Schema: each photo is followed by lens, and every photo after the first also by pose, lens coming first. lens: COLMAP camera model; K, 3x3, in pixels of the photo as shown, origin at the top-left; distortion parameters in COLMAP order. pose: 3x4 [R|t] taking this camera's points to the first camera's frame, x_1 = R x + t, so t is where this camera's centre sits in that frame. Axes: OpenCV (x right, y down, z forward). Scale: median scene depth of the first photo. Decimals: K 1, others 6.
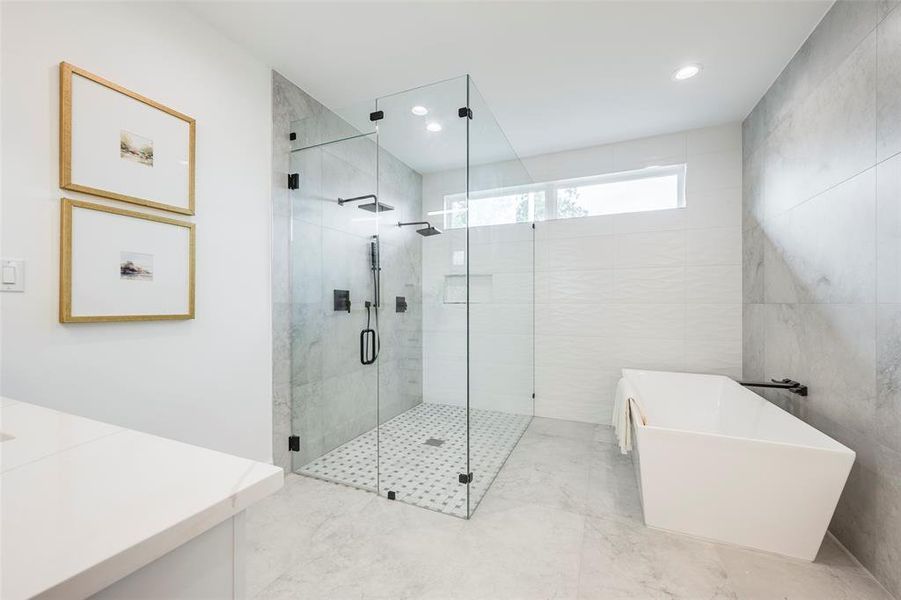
lens RADIAL K [[357.4, 0, 452.5], [0, 357.4, 304.2], [0, 0, 1]] dist [-0.003116, -0.000178]
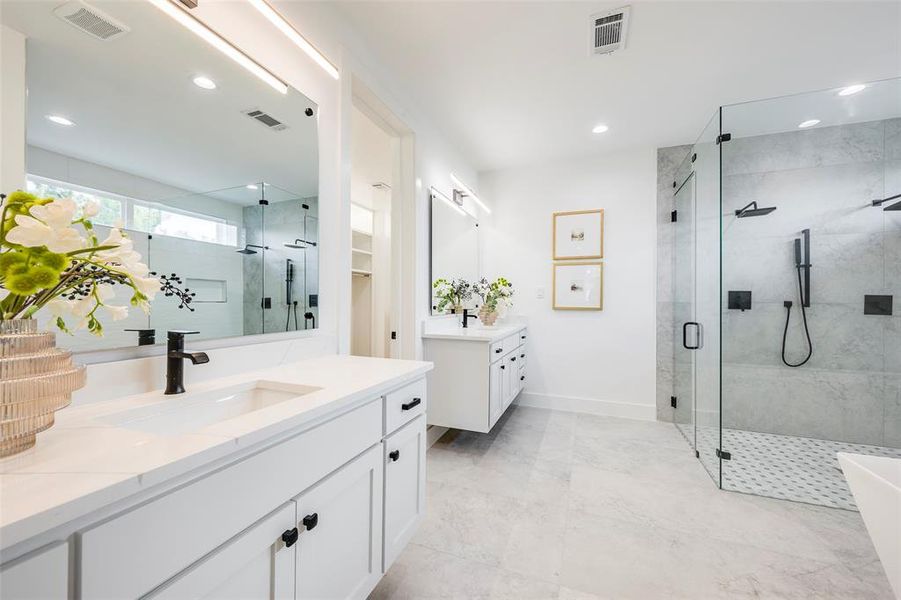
lens RADIAL K [[357.4, 0, 450.9], [0, 357.4, 300.3], [0, 0, 1]] dist [-0.003116, -0.000178]
pose [[0.042008, -0.004998, -0.999105, 0.964326], [-0.006662, 0.999964, -0.005282, 0.002154], [0.999095, 0.006878, 0.041974, 0.062374]]
